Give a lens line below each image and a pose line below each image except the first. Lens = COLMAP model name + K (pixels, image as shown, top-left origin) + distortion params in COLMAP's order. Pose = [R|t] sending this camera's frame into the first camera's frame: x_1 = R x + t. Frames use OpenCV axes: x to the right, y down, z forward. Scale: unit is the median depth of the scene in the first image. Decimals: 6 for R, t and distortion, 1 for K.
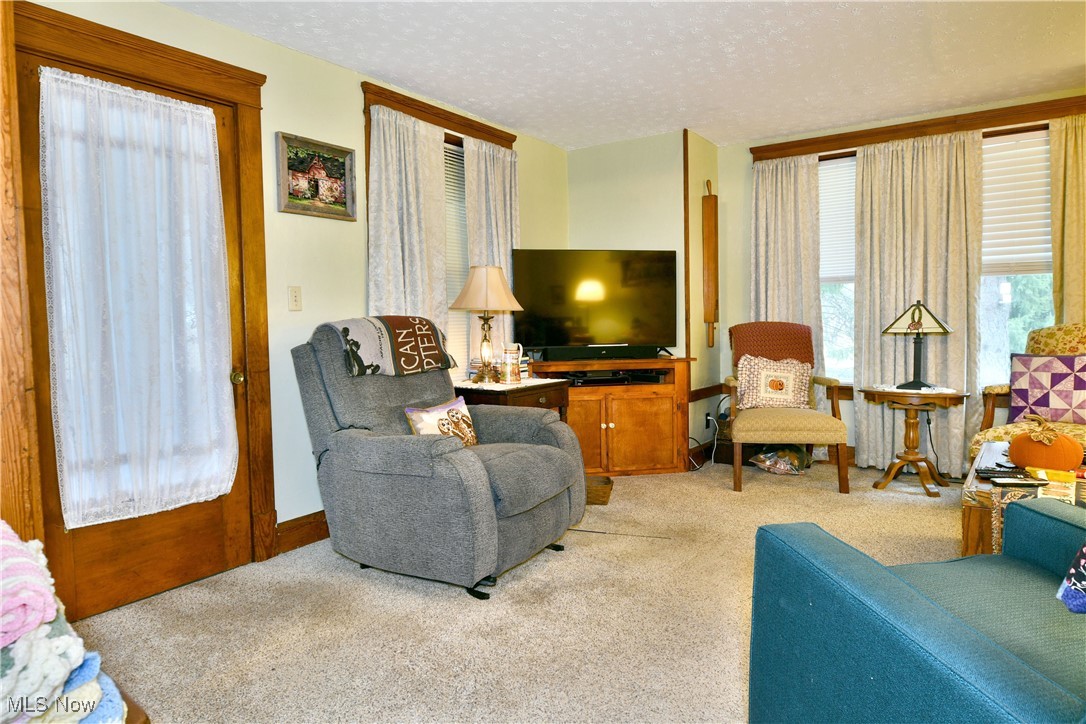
lens RADIAL K [[662.0, 0, 547.4], [0, 662.0, 347.3], [0, 0, 1]] dist [-0.008296, -0.009888]
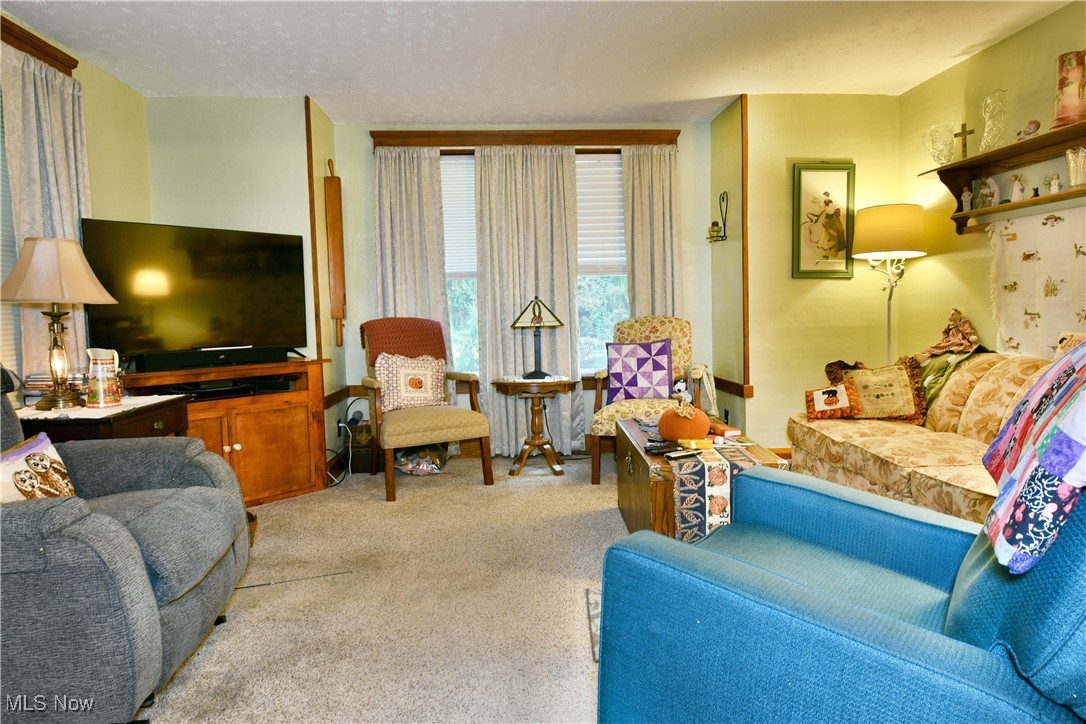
lens RADIAL K [[662.0, 0, 537.3], [0, 662.0, 354.1], [0, 0, 1]] dist [-0.008296, -0.009888]
pose [[0.790271, -0.040696, 0.611404, -0.132194], [0.033166, 0.999170, 0.023638, -0.002834], [-0.611859, 0.001598, 0.790965, 0.176160]]
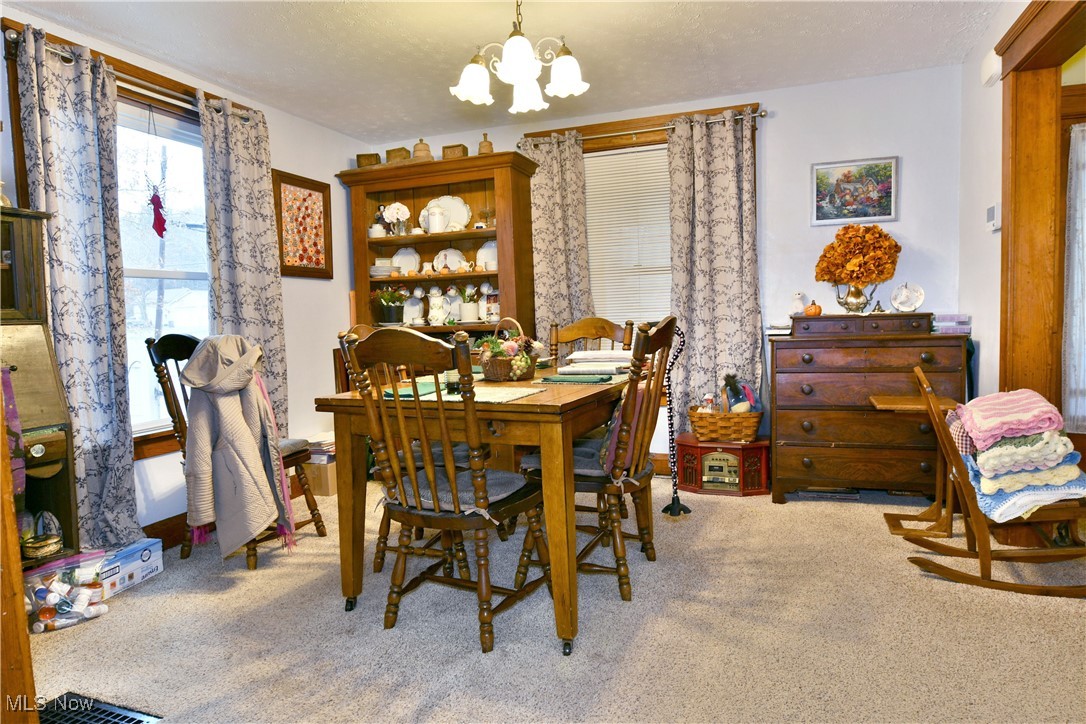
lens RADIAL K [[662.0, 0, 534.6], [0, 662.0, 371.9], [0, 0, 1]] dist [-0.008296, -0.009888]
pose [[0.252777, 0.094935, -0.962856, 0.284637], [-0.014372, 0.995433, 0.094374, 0.008863], [0.967418, -0.010017, 0.252987, -0.400094]]
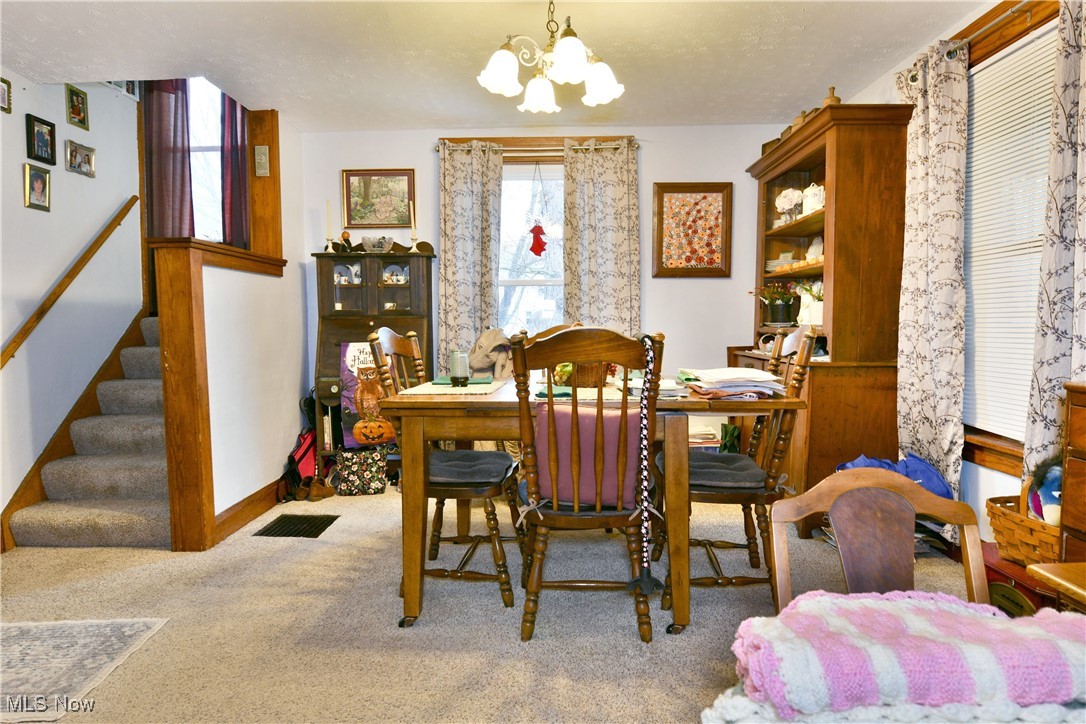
lens RADIAL K [[662.0, 0, 536.3], [0, 662.0, 364.9], [0, 0, 1]] dist [-0.008296, -0.009888]
pose [[-0.831961, 0.061449, -0.551421, -0.046023], [0.000377, 0.993910, 0.110190, -0.016729], [0.554834, 0.091466, -0.826918, 0.435824]]
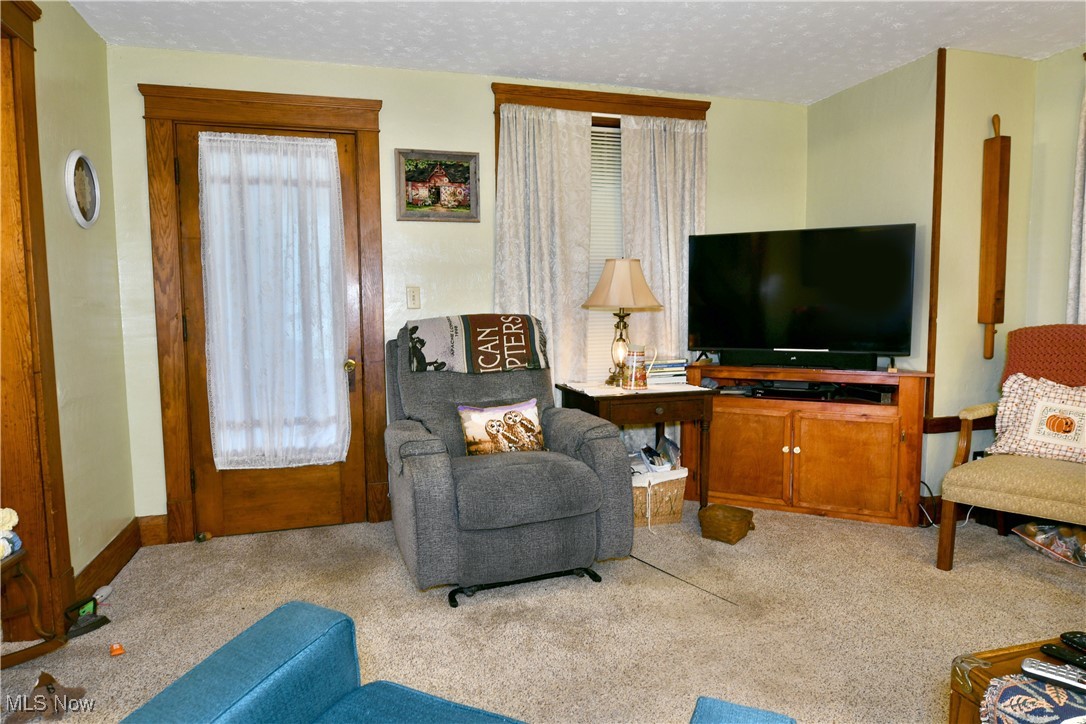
lens RADIAL K [[662.0, 0, 549.9], [0, 662.0, 361.0], [0, 0, 1]] dist [-0.008296, -0.009888]
pose [[0.779638, 0.059485, -0.623399, 0.469871], [-0.028670, 0.997825, 0.059358, -0.037494], [0.625574, -0.028405, 0.779647, 0.253445]]
